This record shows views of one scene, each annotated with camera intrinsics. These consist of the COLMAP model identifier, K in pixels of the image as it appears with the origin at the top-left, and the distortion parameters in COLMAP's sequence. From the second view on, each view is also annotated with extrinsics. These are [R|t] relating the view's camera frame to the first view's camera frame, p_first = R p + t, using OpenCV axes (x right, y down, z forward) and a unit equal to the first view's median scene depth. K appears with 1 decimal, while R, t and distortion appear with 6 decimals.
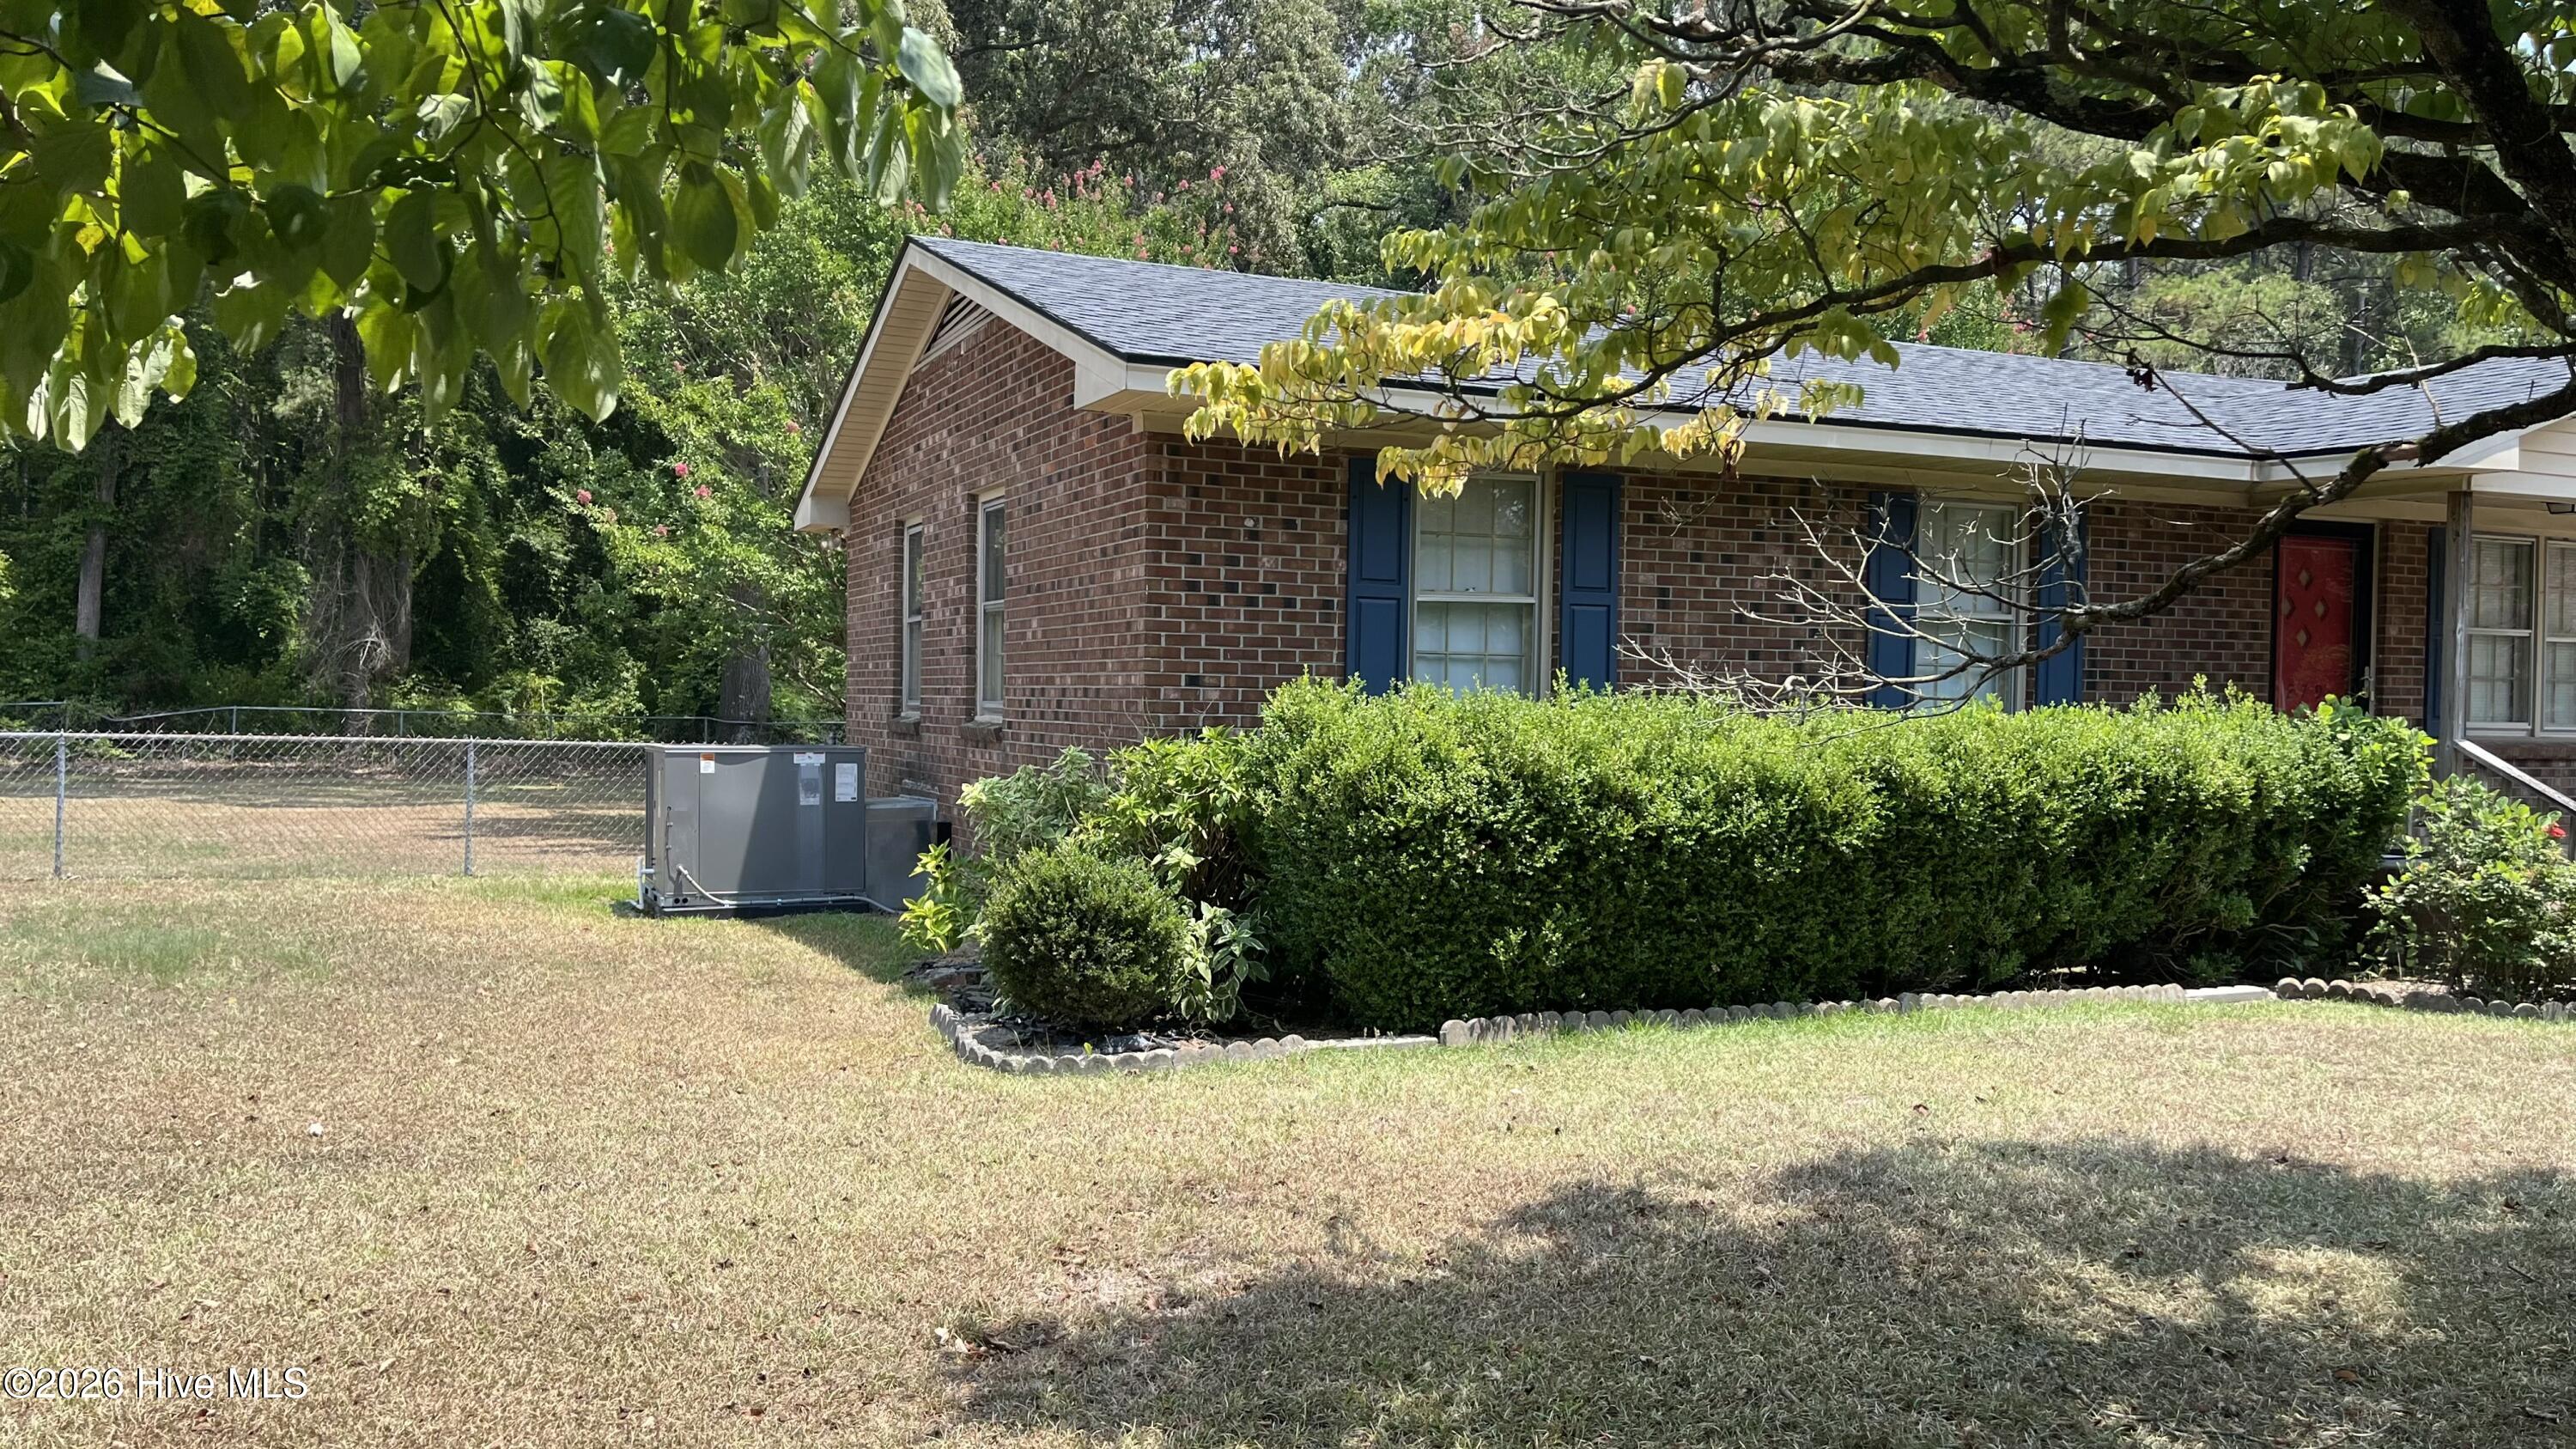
lens RADIAL K [[1984.3, 0, 1293.1], [0, 1984.3, 727.8], [0, 0, 1]] dist [0.045100, -0.012243]
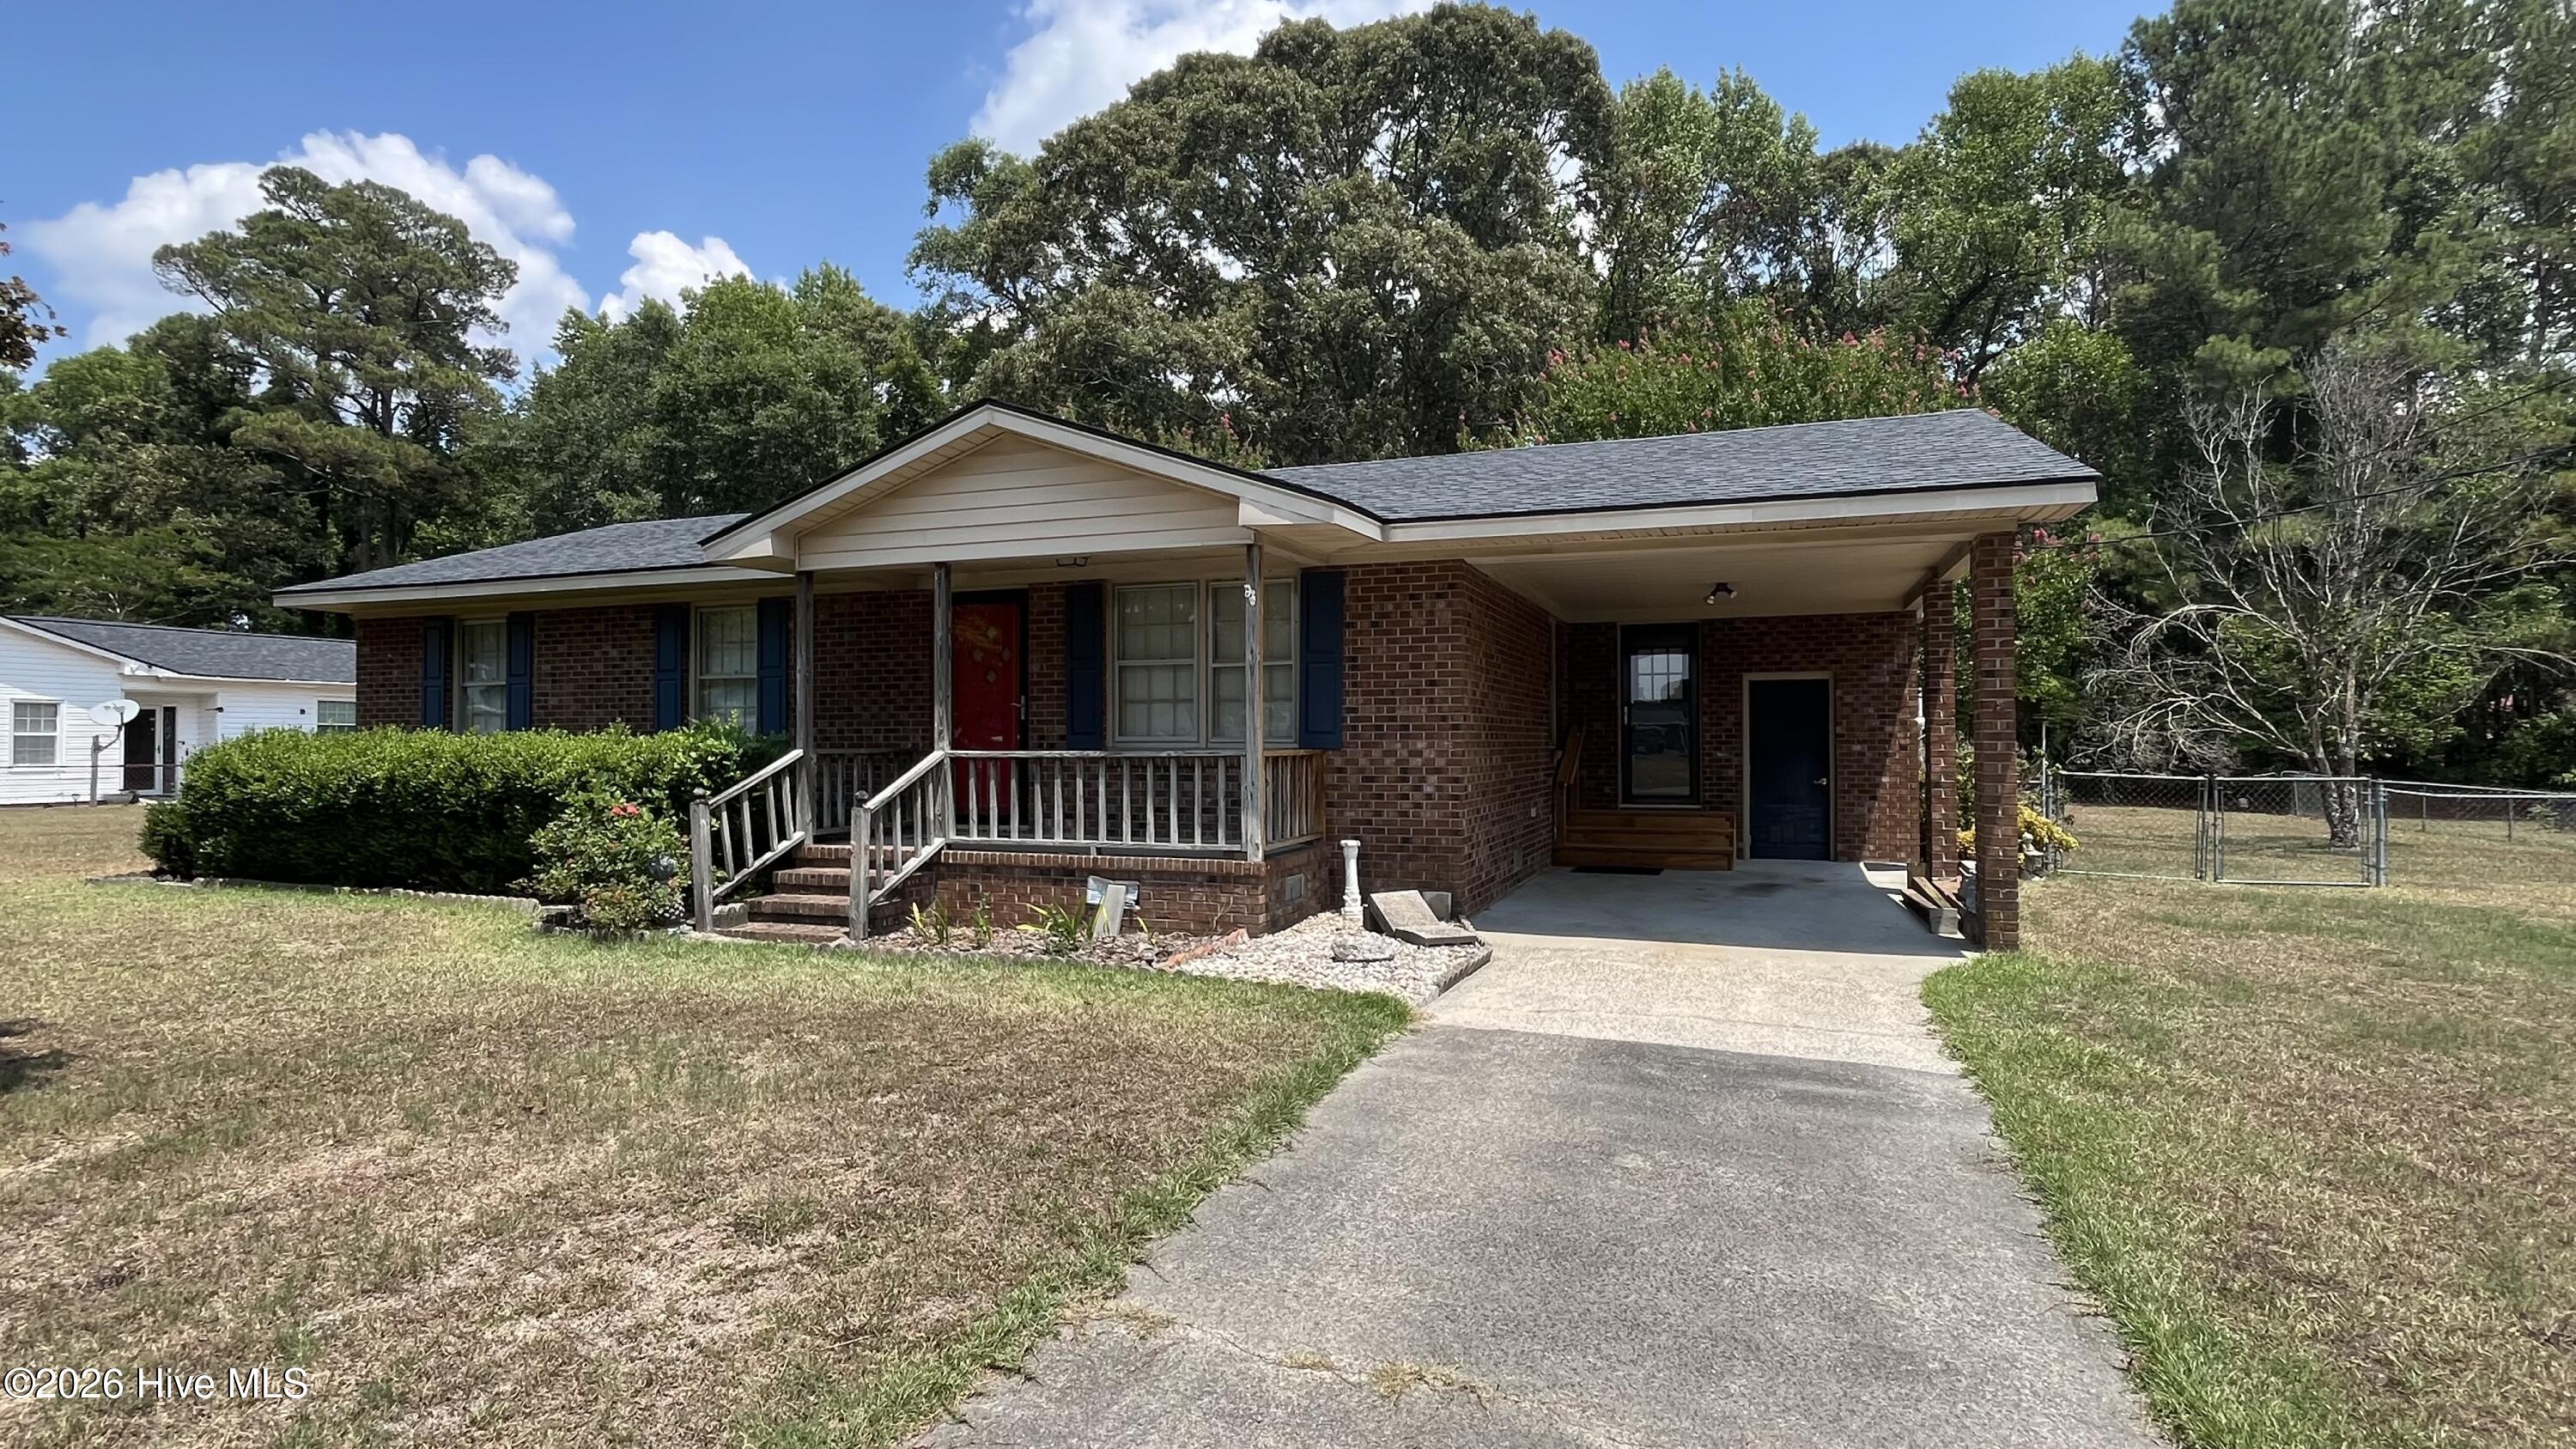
lens RADIAL K [[1263.0, 0, 1277.7], [0, 1263.0, 723.2], [0, 0, 1]] dist [-0.001212, -0.000154]
pose [[0.708571, -0.012596, -0.705527, 1.624124], [0.012585, 0.999907, -0.005212, -0.007064], [0.705527, -0.005186, 0.708664, 0.672820]]
